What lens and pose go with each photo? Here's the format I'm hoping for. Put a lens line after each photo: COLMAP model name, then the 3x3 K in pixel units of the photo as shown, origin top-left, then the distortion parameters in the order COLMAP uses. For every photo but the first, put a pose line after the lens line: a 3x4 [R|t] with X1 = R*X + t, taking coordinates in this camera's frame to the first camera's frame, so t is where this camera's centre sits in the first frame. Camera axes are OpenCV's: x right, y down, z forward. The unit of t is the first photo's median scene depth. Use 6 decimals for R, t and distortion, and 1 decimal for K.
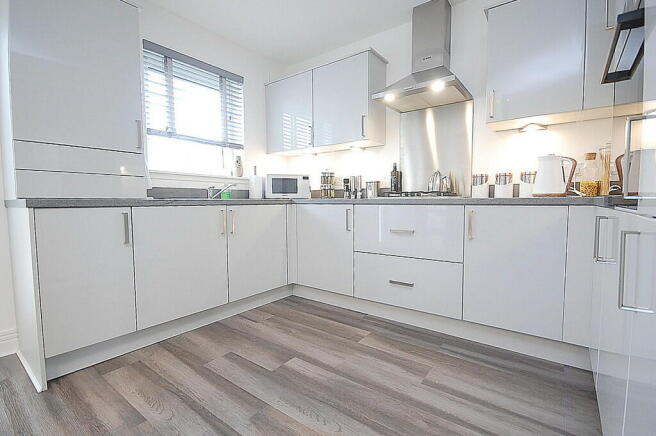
lens RADIAL K [[308.5, 0, 332.5], [0, 308.5, 217.3], [0, 0, 1]] dist [-0.000067, -0.000032]
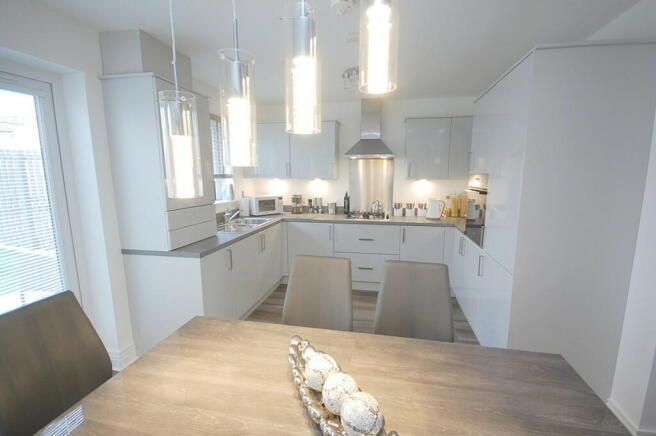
lens RADIAL K [[295.6, 0, 333.7], [0, 295.6, 217.2], [0, 0, 1]] dist [0.000512, 0.000046]
pose [[0.900238, -0.056873, 0.431668, -0.508180], [0.019015, 0.995622, 0.091519, -0.182972], [-0.434983, -0.074181, 0.897378, -0.326996]]
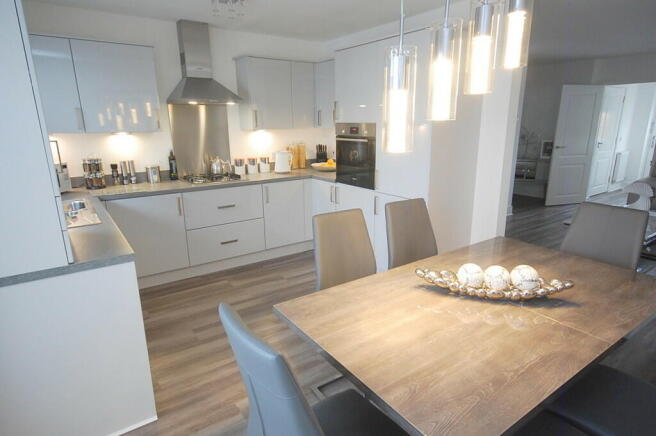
lens RADIAL K [[383.8, 0, 328.0], [0, 383.8, 218.0], [0, 0, 1]] dist [0.005943, 0.001220]
pose [[0.304712, -0.231791, 0.923809, -0.985376], [0.061246, 0.972696, 0.223855, -0.208329], [-0.950473, -0.011632, 0.310588, 0.001577]]
